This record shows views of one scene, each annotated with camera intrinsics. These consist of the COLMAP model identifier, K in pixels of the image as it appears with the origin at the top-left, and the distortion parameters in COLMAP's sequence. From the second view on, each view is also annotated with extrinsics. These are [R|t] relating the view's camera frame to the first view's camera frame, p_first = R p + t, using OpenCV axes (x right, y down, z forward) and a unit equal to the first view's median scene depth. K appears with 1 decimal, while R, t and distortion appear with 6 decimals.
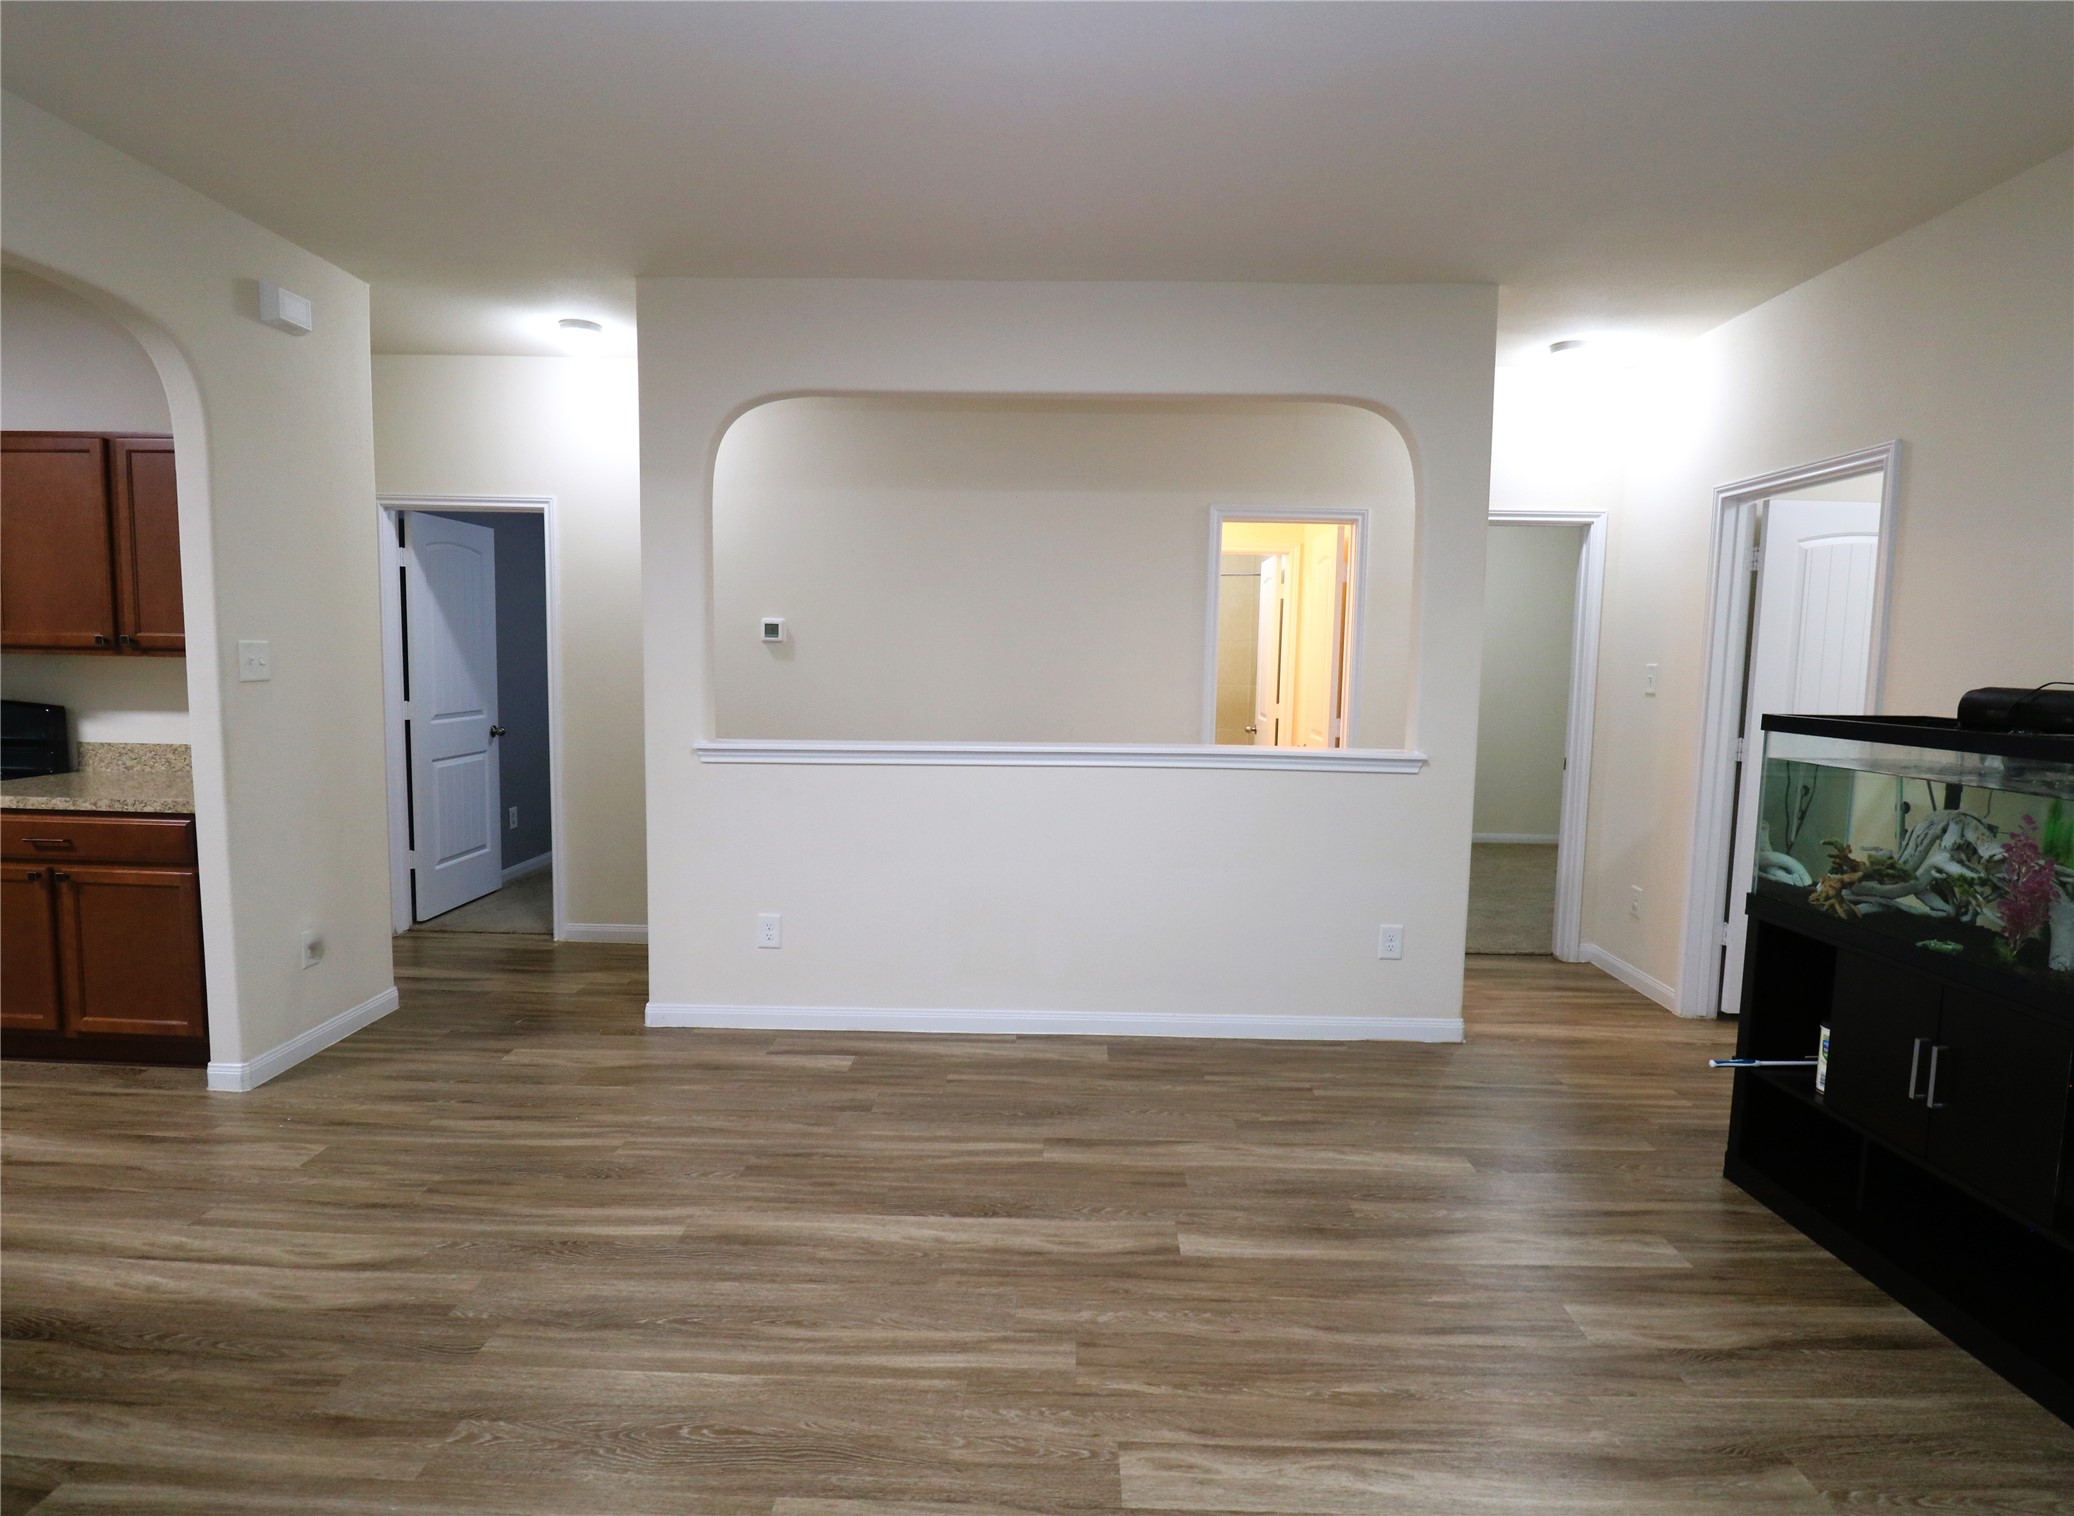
lens RADIAL K [[1063.5, 0, 1045.7], [0, 1063.5, 744.4], [0, 0, 1]] dist [0.001912, -0.015433]
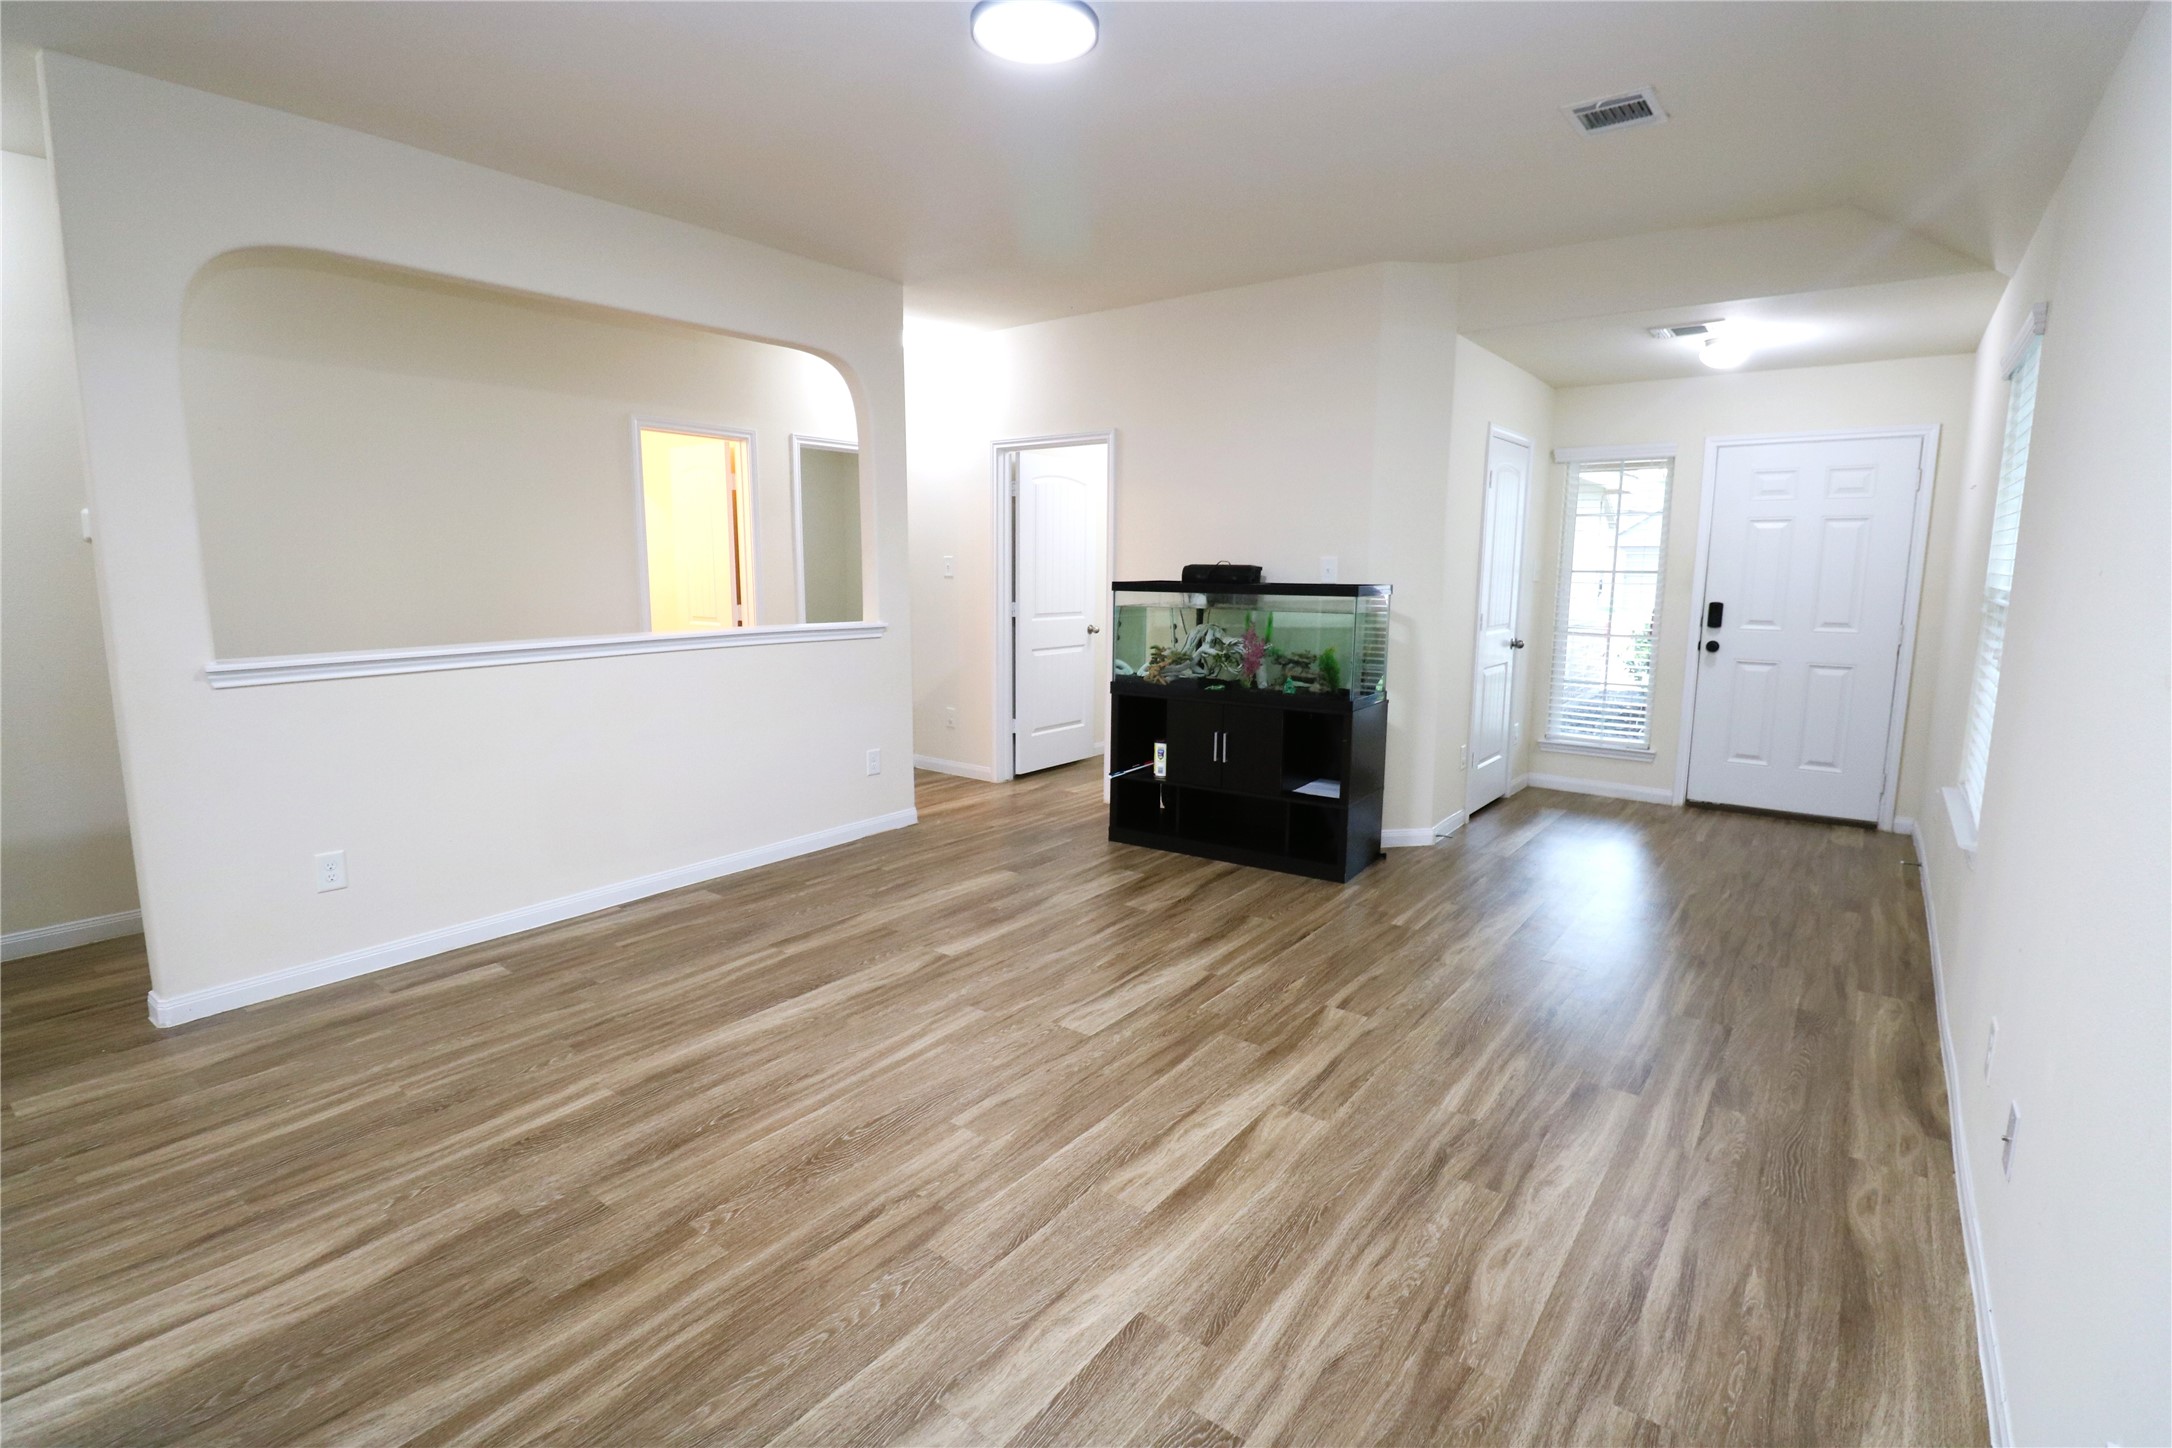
lens RADIAL K [[1016.2, 0, 1089.8], [0, 1016.2, 714.9], [0, 0, 1]] dist [0.000788, -0.013750]
pose [[0.592339, -0.134208, 0.794432, -0.803250], [0.073232, 0.990916, 0.112799, -0.002090], [-0.802353, -0.008637, 0.596787, -0.005081]]
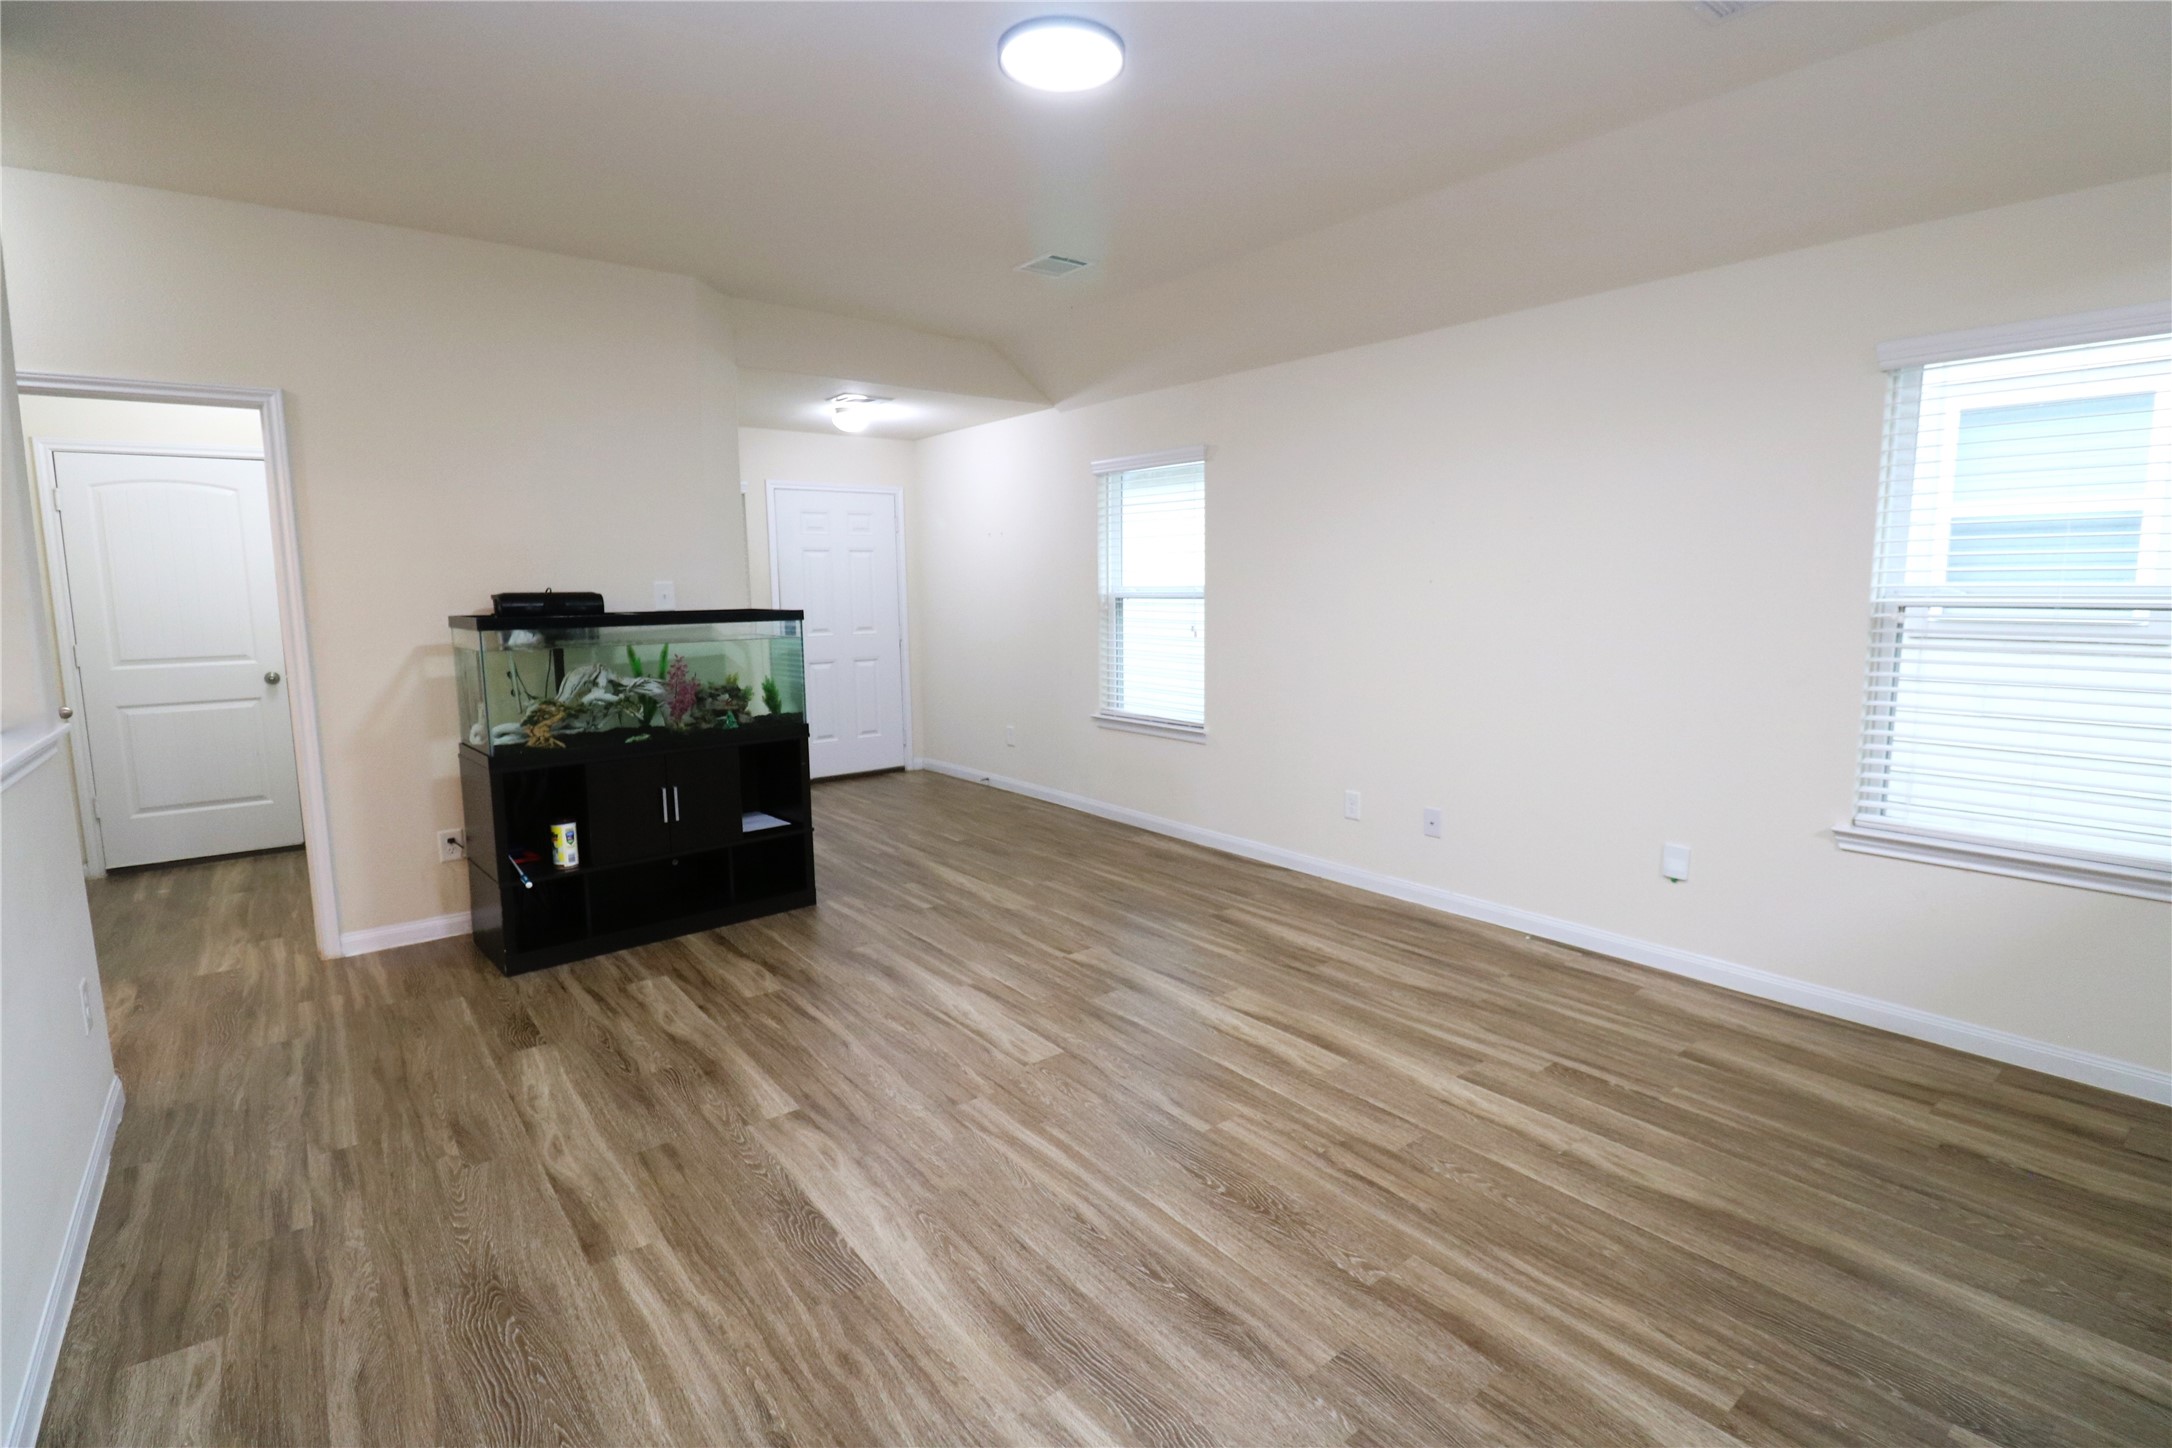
lens RADIAL K [[1025.7, 0, 1086.0], [0, 1025.7, 724.0], [0, 0, 1]] dist [-0.000326, -0.014486]
pose [[-0.635850, -0.117507, 0.762815, -0.806118], [0.065049, 0.976667, 0.204672, -0.116047], [-0.769067, 0.179761, -0.613370, 1.292018]]
